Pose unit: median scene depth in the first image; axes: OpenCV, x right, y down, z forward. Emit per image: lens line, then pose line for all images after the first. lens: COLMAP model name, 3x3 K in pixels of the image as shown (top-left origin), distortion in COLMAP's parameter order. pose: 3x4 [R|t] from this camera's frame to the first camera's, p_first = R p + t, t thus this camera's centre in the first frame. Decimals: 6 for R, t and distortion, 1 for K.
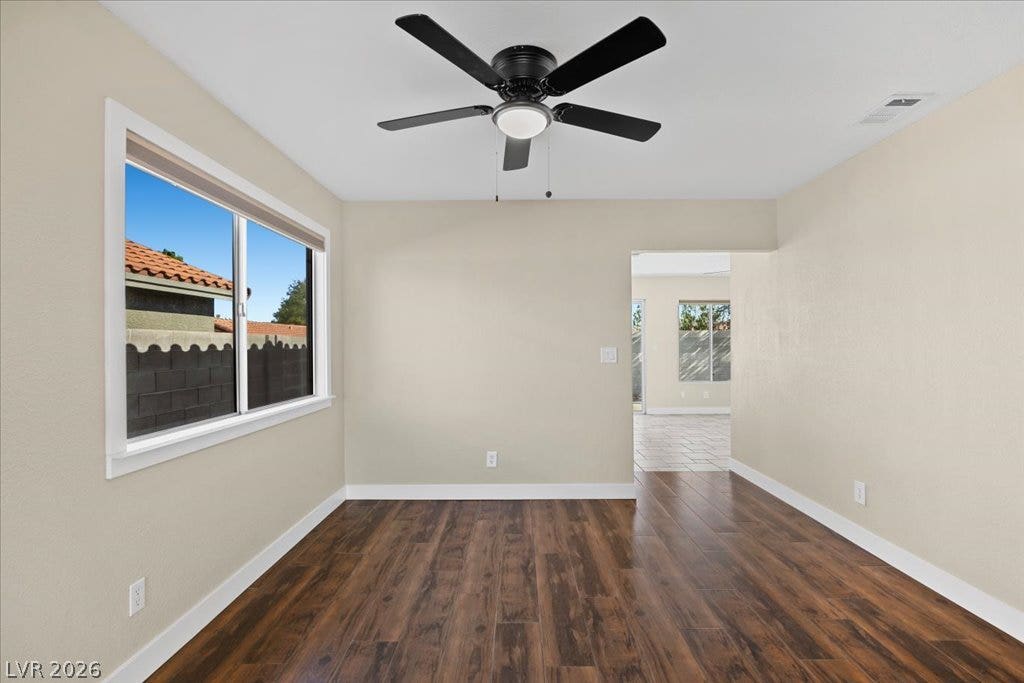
lens RADIAL K [[415.0, 0, 512.0], [0, 415.0, 341.5], [0, 0, 1]] dist [0.010493, -0.000085]
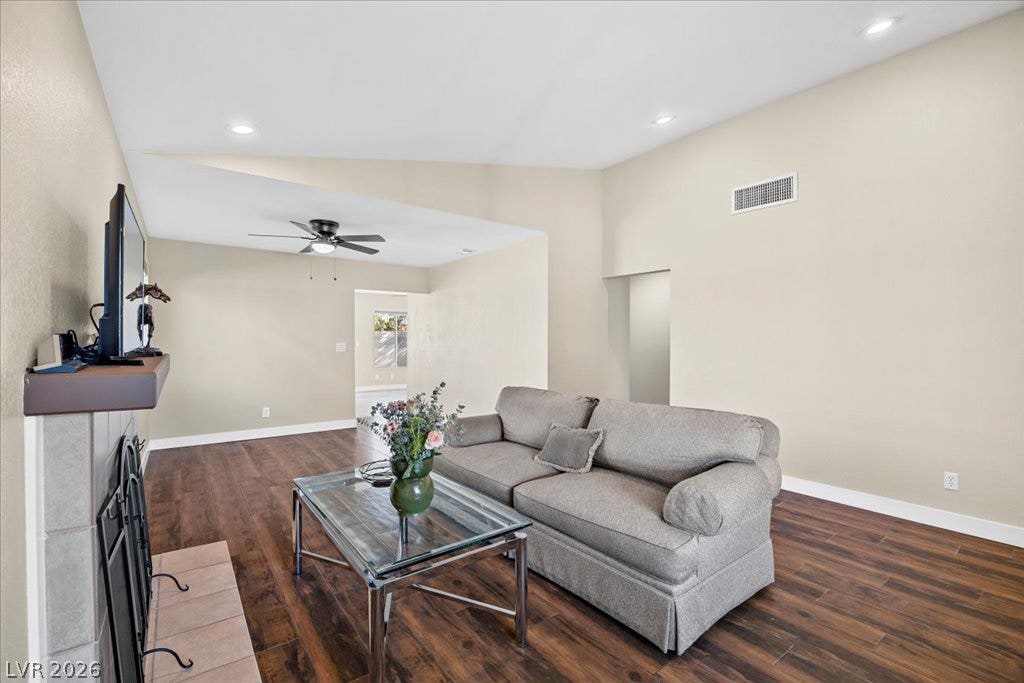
lens RADIAL K [[415.0, 0, 512.0], [0, 415.0, 341.5], [0, 0, 1]] dist [0.010493, -0.000085]
pose [[0.750428, 0.011525, 0.660852, -0.270411], [-0.014513, 0.999894, -0.000958, 0.001446], [-0.660793, -0.008872, 0.750516, -0.546259]]
